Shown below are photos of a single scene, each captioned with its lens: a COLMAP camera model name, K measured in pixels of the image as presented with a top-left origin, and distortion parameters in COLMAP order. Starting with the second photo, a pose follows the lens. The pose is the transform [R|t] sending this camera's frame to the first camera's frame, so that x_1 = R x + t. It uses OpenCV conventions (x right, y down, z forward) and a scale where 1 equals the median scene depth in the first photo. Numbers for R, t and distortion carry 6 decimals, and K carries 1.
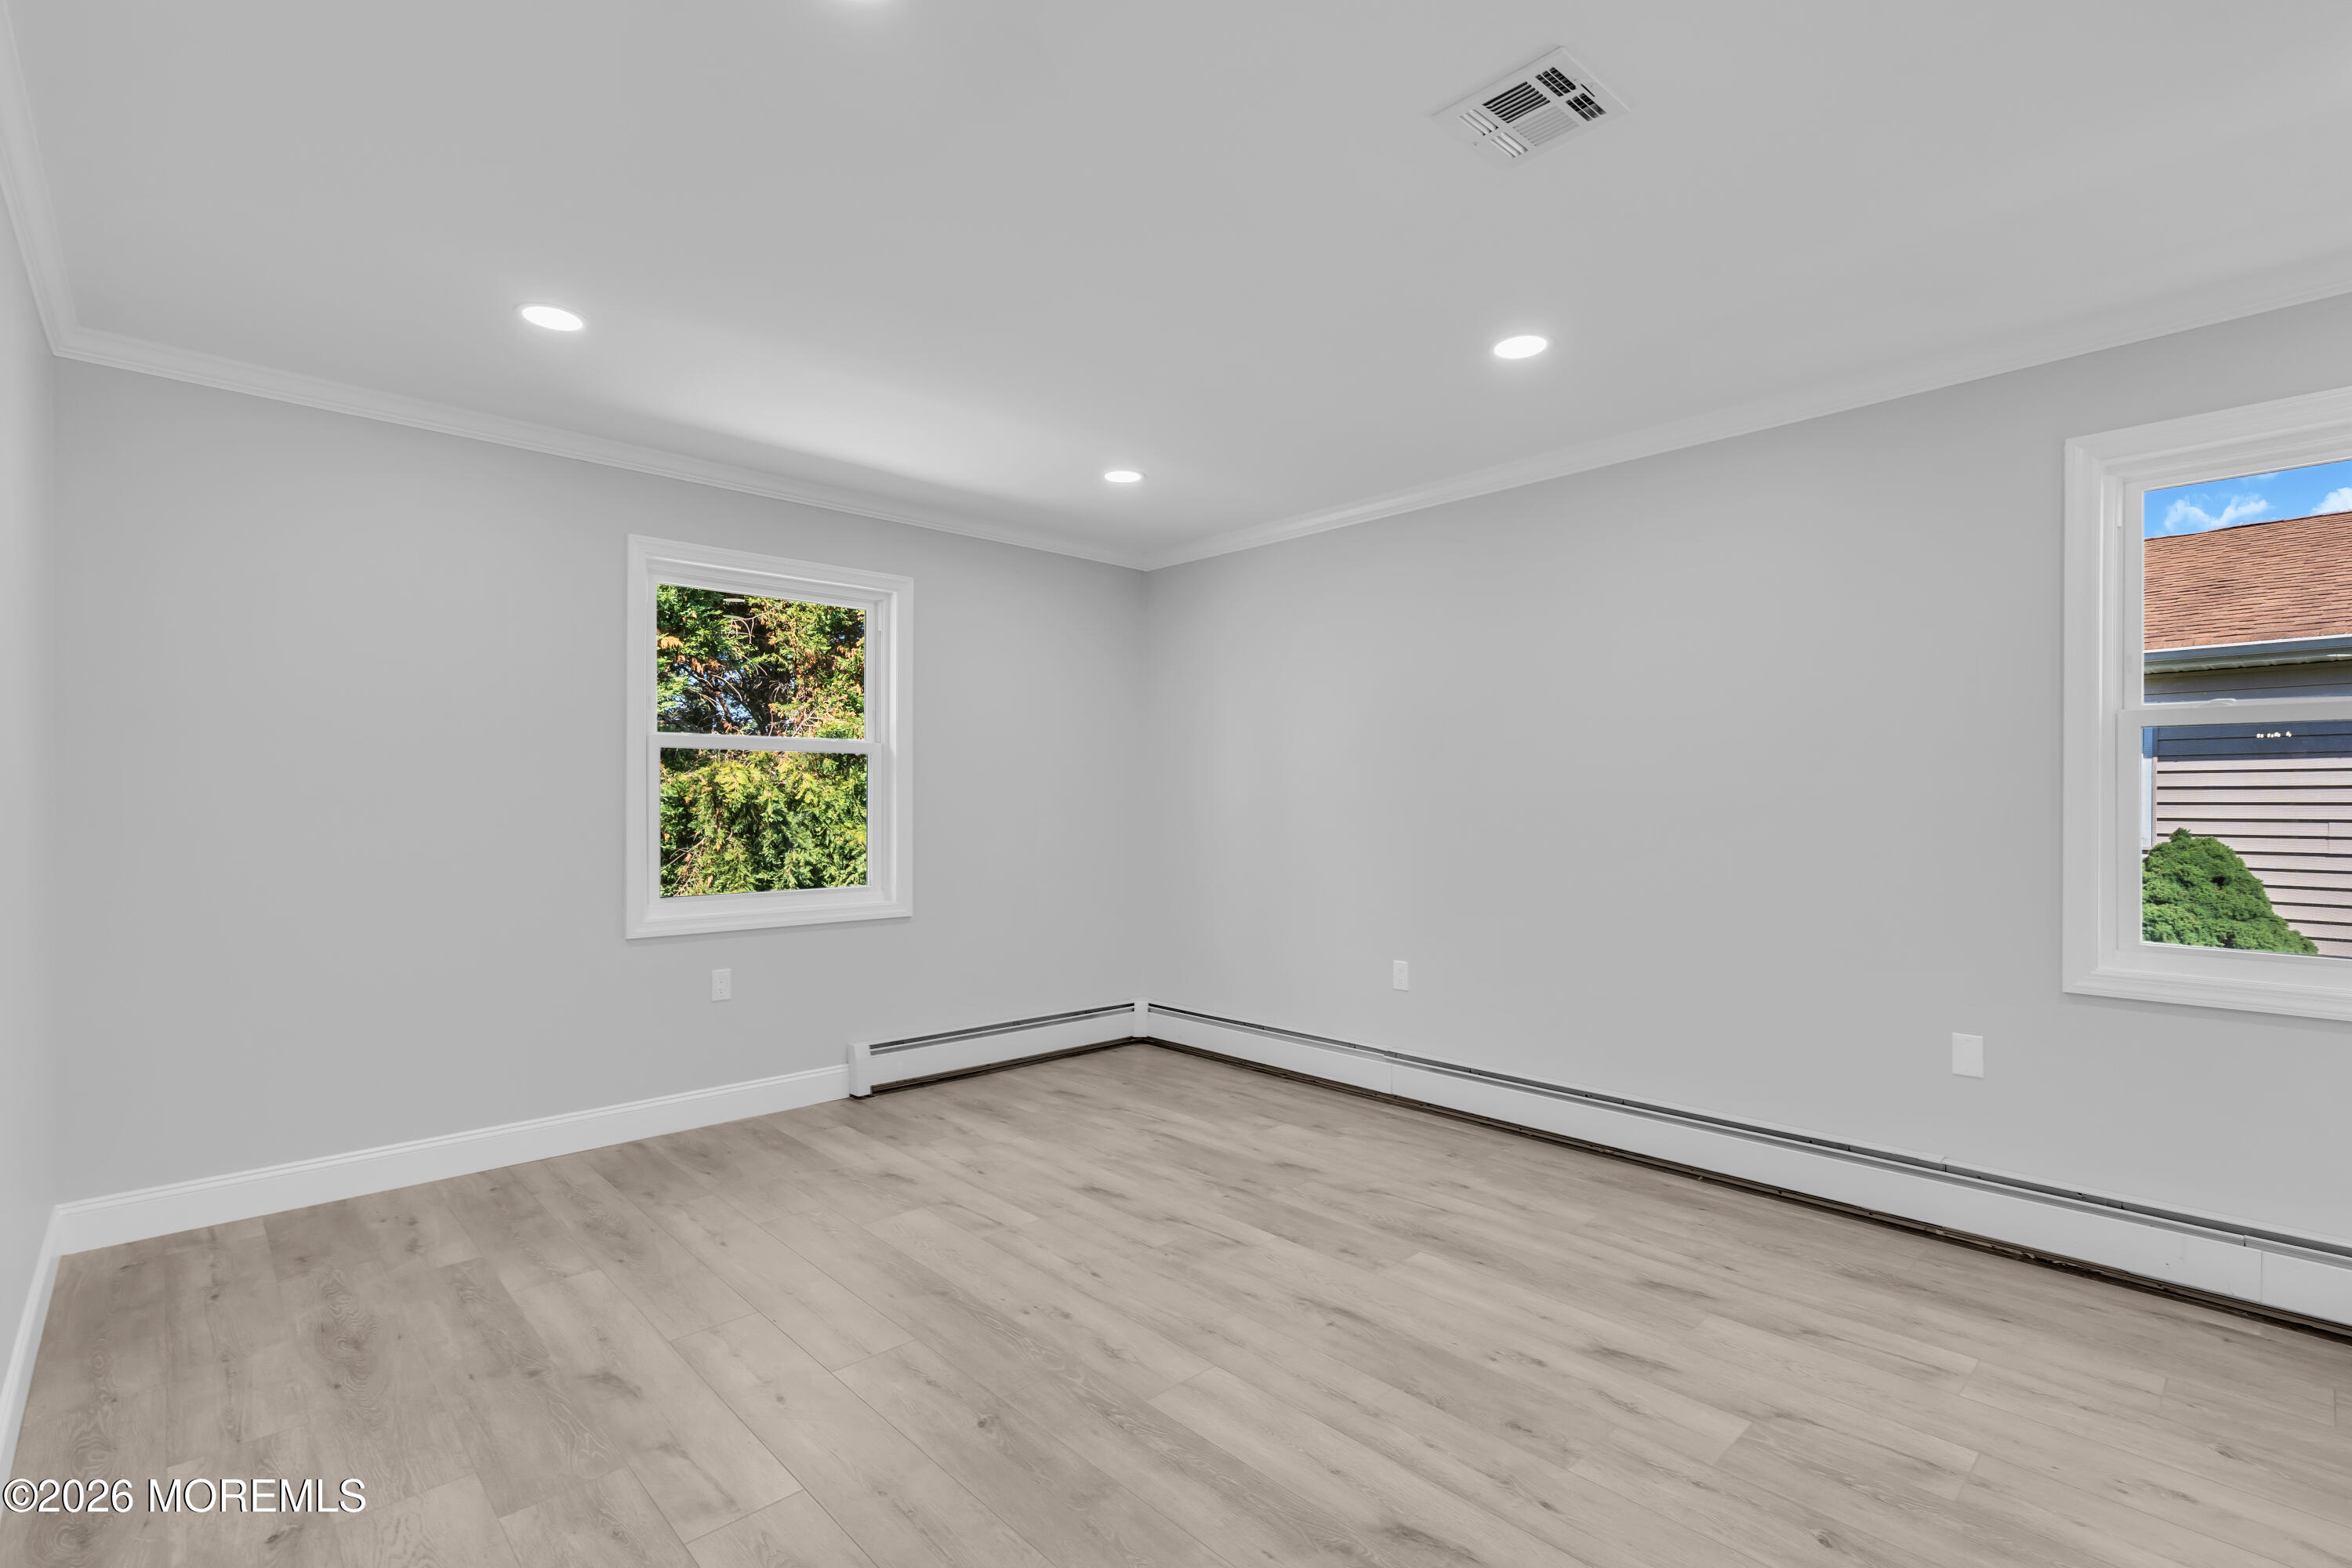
lens RADIAL K [[1073.4, 0, 1180.9], [0, 1073.4, 792.8], [0, 0, 1]] dist [-0.004671, 0.001476]
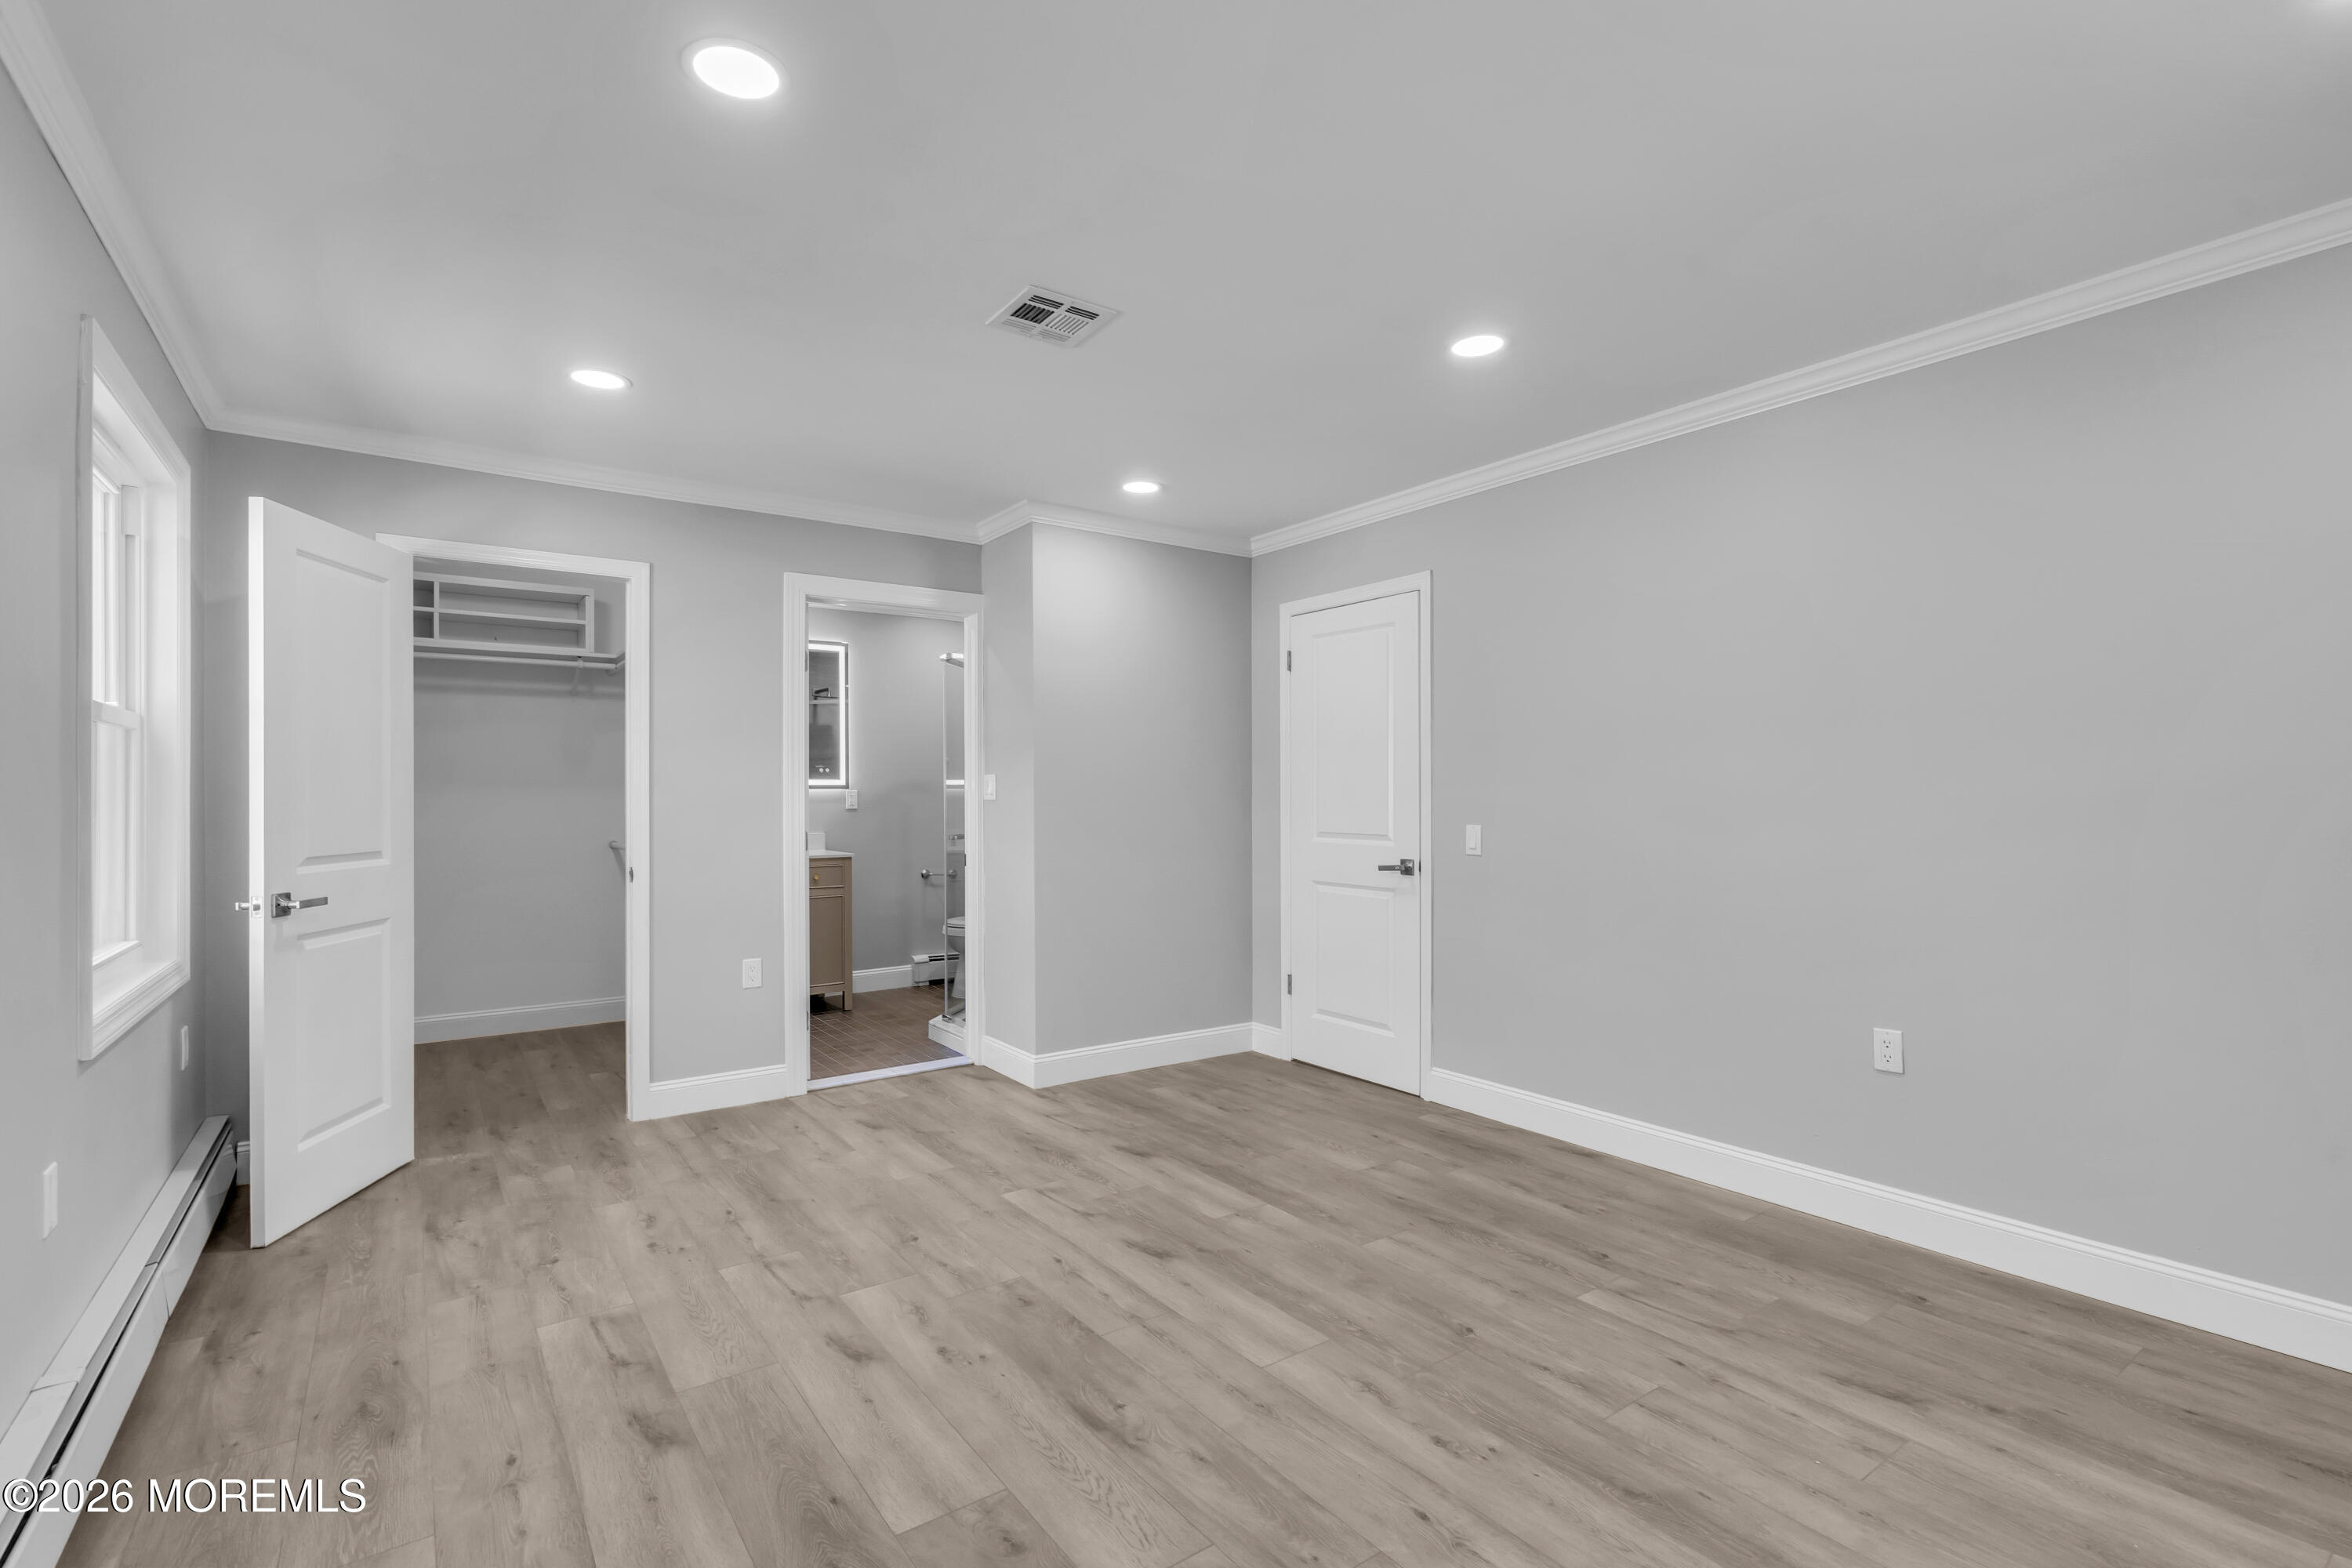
lens RADIAL K [[1073.4, 0, 1174.2], [0, 1073.4, 794.1], [0, 0, 1]] dist [-0.004671, 0.001476]
pose [[-0.991295, 0.002388, 0.131641, -0.019451], [0.001088, 0.999950, -0.009949, 0.014226], [-0.131658, -0.009719, -0.991248, 2.028824]]
